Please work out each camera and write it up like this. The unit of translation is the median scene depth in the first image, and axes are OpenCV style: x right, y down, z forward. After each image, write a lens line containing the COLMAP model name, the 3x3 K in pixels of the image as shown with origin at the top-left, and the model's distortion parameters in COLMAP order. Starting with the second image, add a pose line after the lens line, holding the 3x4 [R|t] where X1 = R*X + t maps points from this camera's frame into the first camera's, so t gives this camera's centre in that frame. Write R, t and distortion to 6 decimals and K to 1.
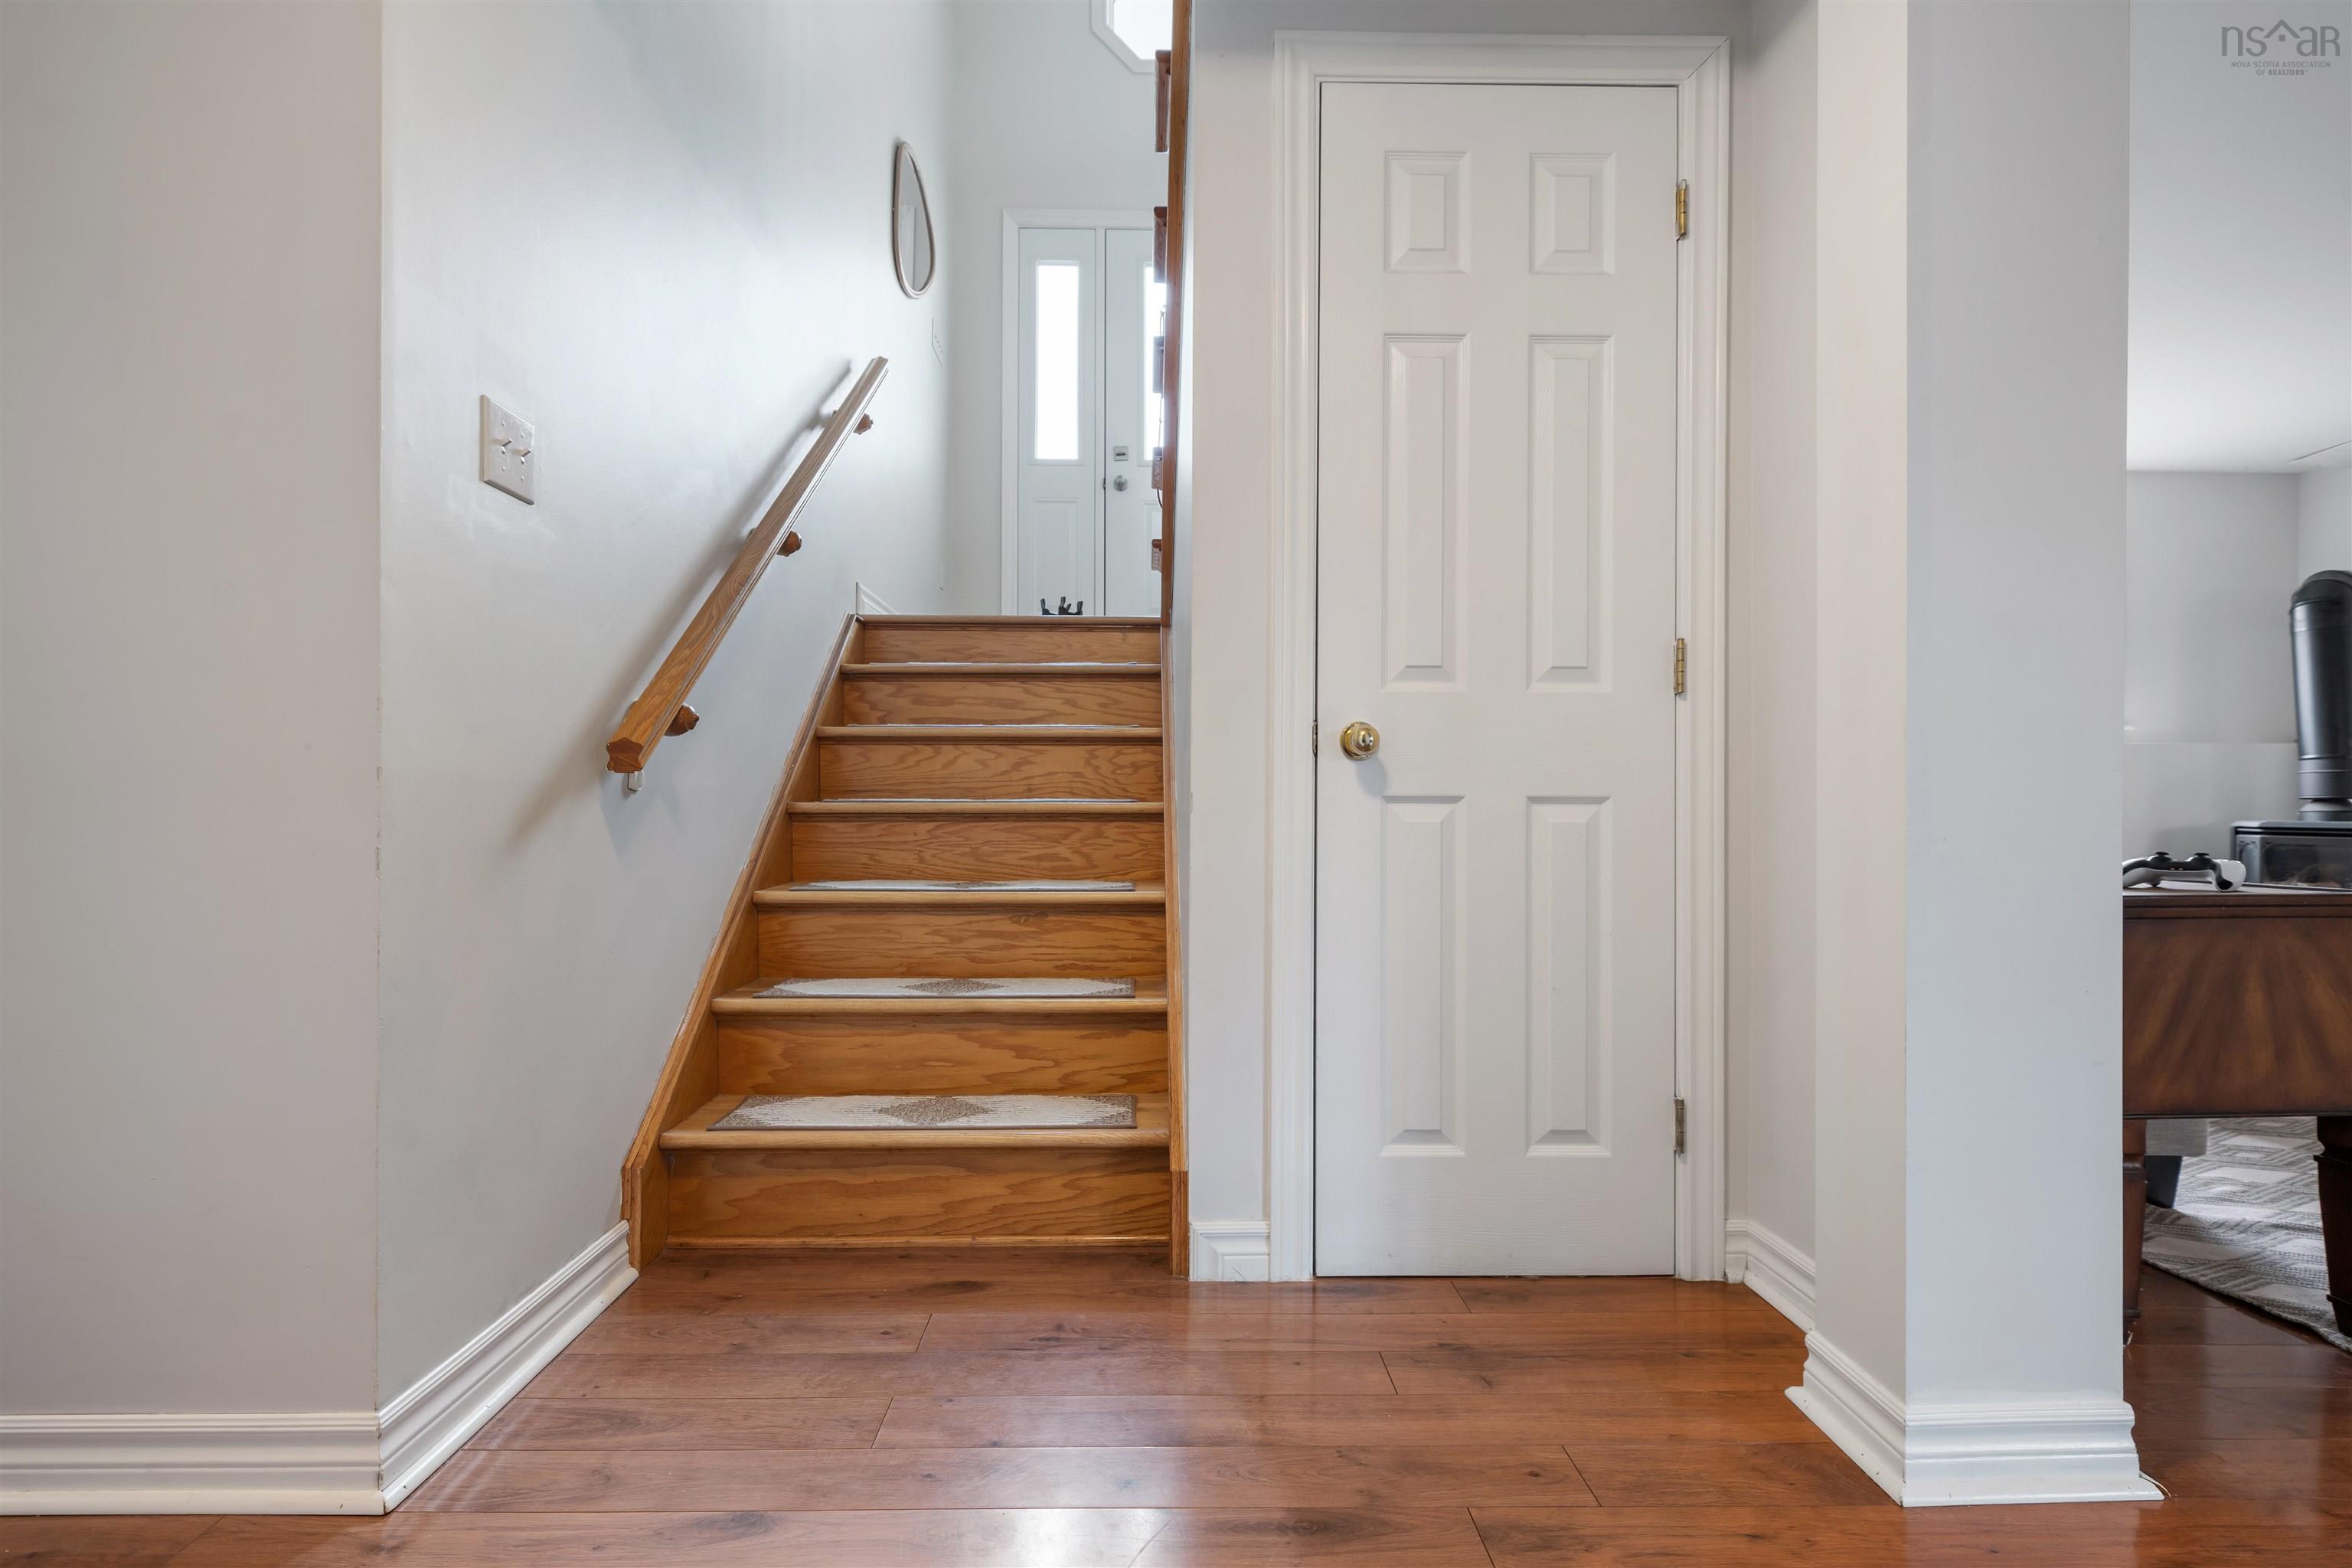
lens RADIAL K [[1089.2, 0, 1167.2], [0, 1089.2, 795.5], [0, 0, 1]] dist [-0.000811, 0.000208]
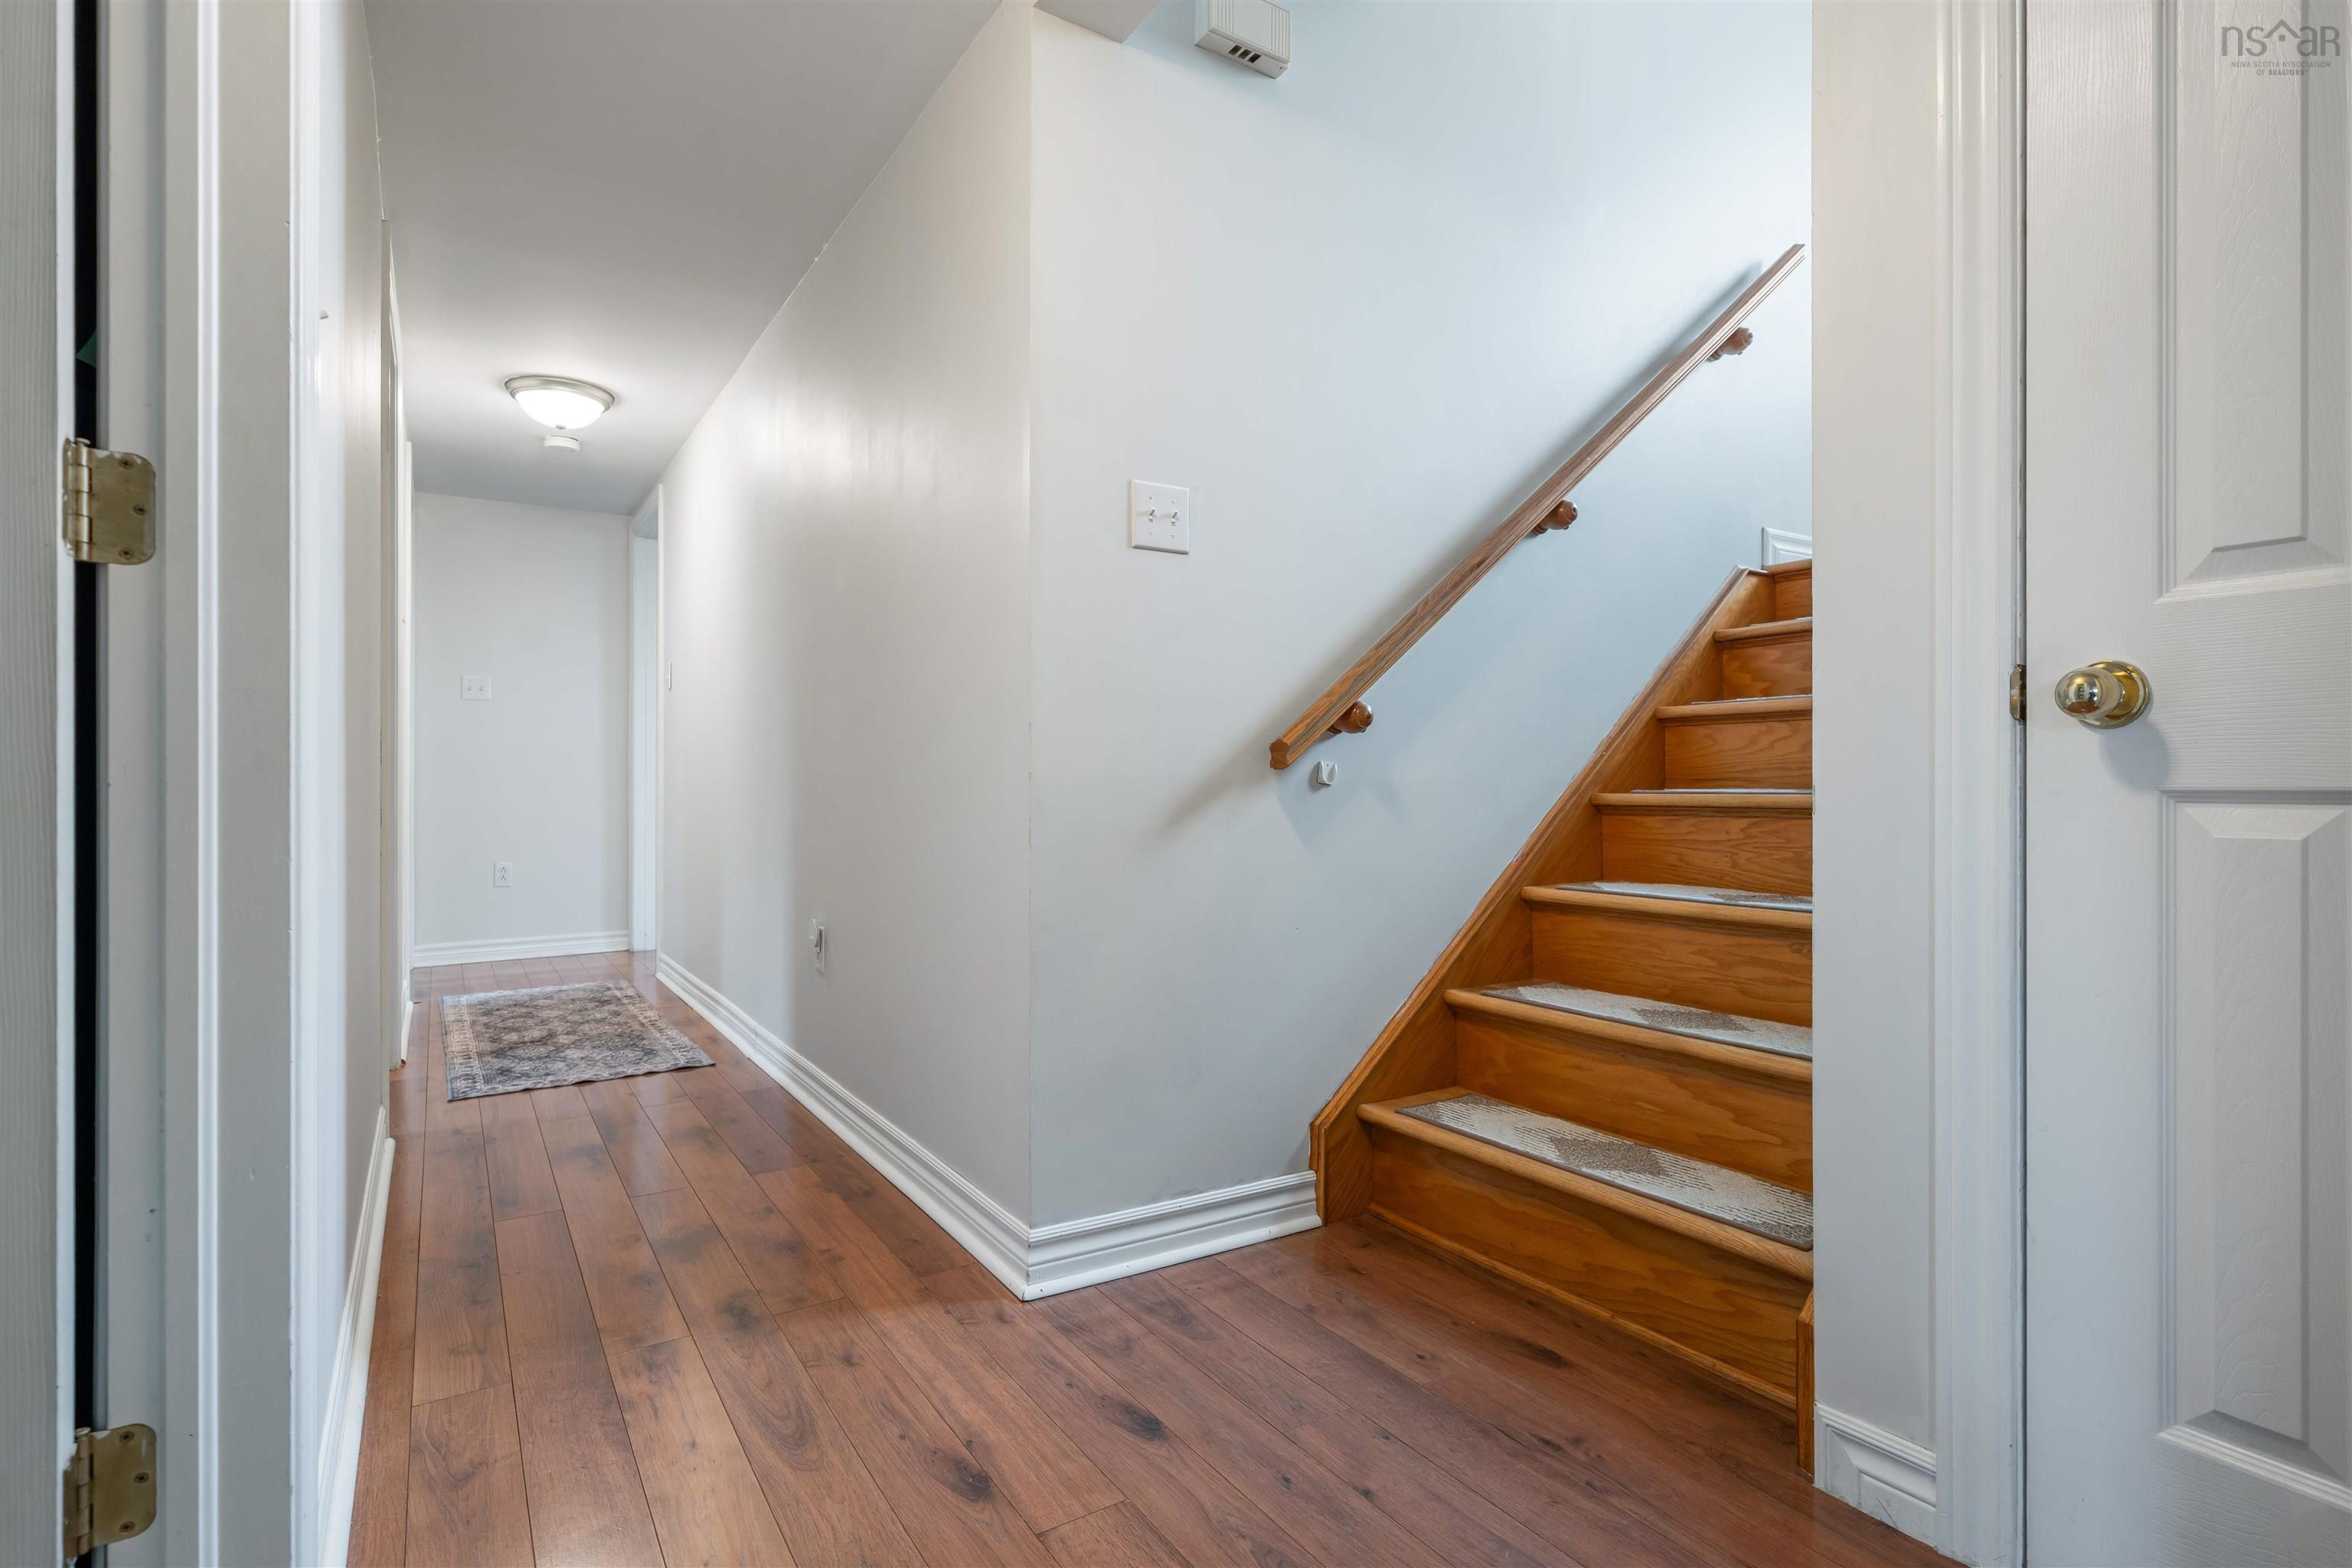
lens RADIAL K [[1183.5, 0, 1161.4], [0, 1183.5, 782.5], [0, 0, 1]] dist [-0.009572, -0.001225]
pose [[0.495095, -0.004286, -0.868828, 0.440477], [0.008202, 0.999966, -0.000259, -0.007078], [0.868800, -0.006998, 0.495114, 0.250013]]
